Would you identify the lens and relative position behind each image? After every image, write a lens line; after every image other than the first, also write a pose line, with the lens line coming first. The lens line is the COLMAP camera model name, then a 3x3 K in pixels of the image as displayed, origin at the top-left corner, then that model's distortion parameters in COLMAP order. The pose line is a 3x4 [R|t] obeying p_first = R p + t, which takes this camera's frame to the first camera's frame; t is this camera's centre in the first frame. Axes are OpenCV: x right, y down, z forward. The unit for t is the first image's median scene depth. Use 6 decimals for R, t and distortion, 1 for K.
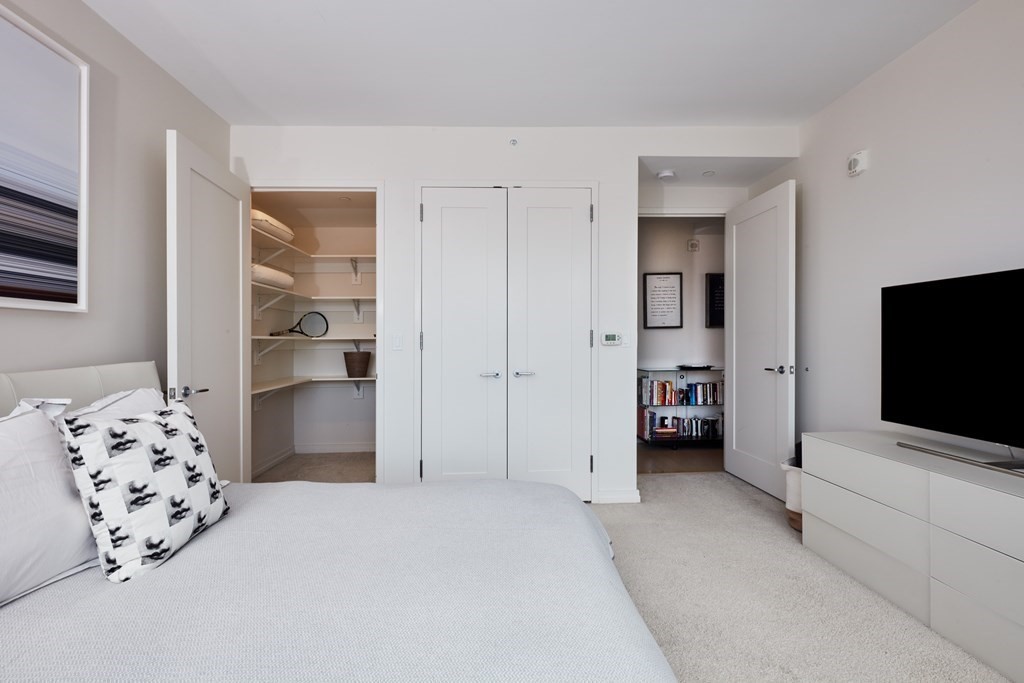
lens RADIAL K [[463.3, 0, 505.2], [0, 463.3, 335.8], [0, 0, 1]] dist [0.003279, -0.001614]
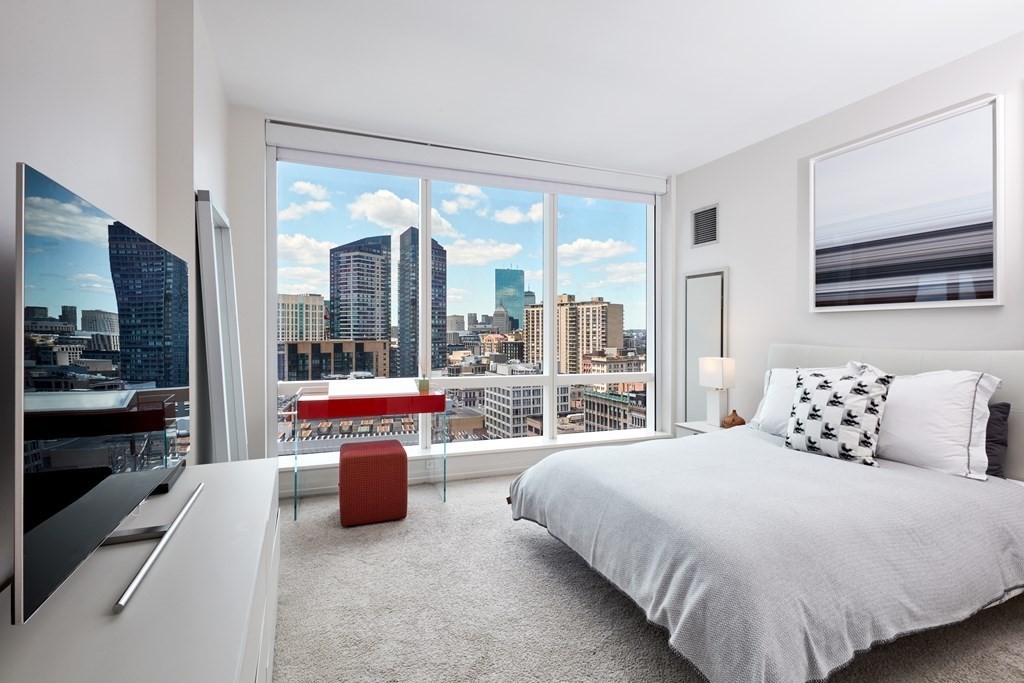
lens RADIAL K [[490.1, 0, 511.7], [0, 490.1, 340.0], [0, 0, 1]] dist [0.003724, -0.000193]
pose [[-0.937029, 0.008091, -0.349158, 0.754437], [0.007425, 0.999967, 0.003246, 0.030617], [0.349173, 0.000449, -0.937058, 1.803338]]
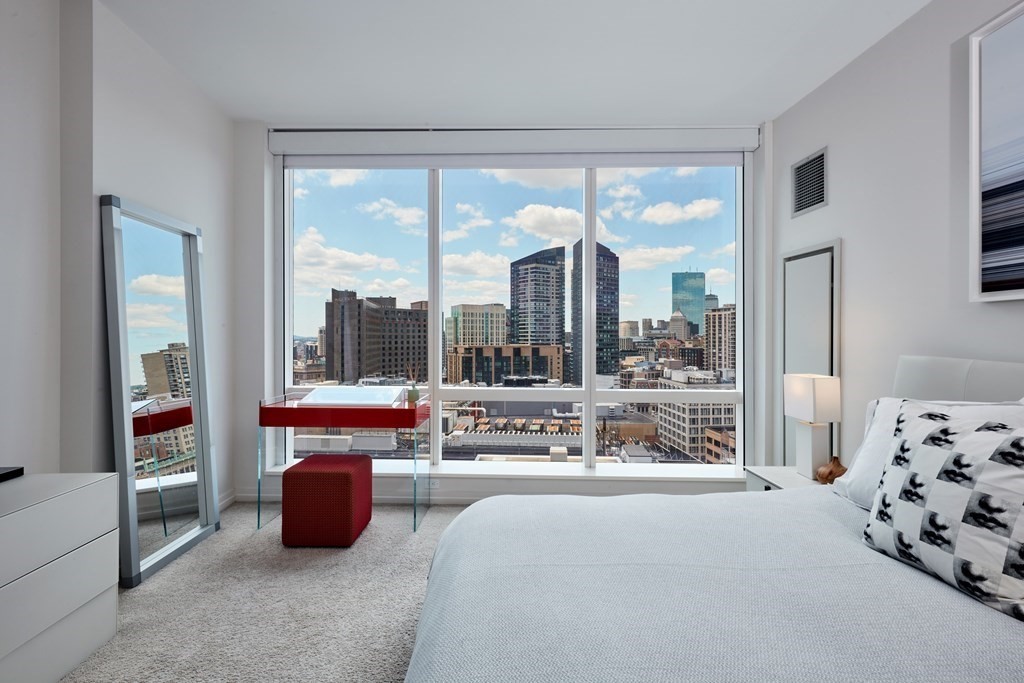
lens RADIAL K [[463.3, 0, 511.0], [0, 463.3, 342.1], [0, 0, 1]] dist [0.003279, -0.001614]
pose [[-0.999053, 0.001951, 0.043457, 0.007683], [0.001734, 0.999986, -0.005026, 0.030853], [-0.043466, -0.004946, -0.999043, 1.509761]]
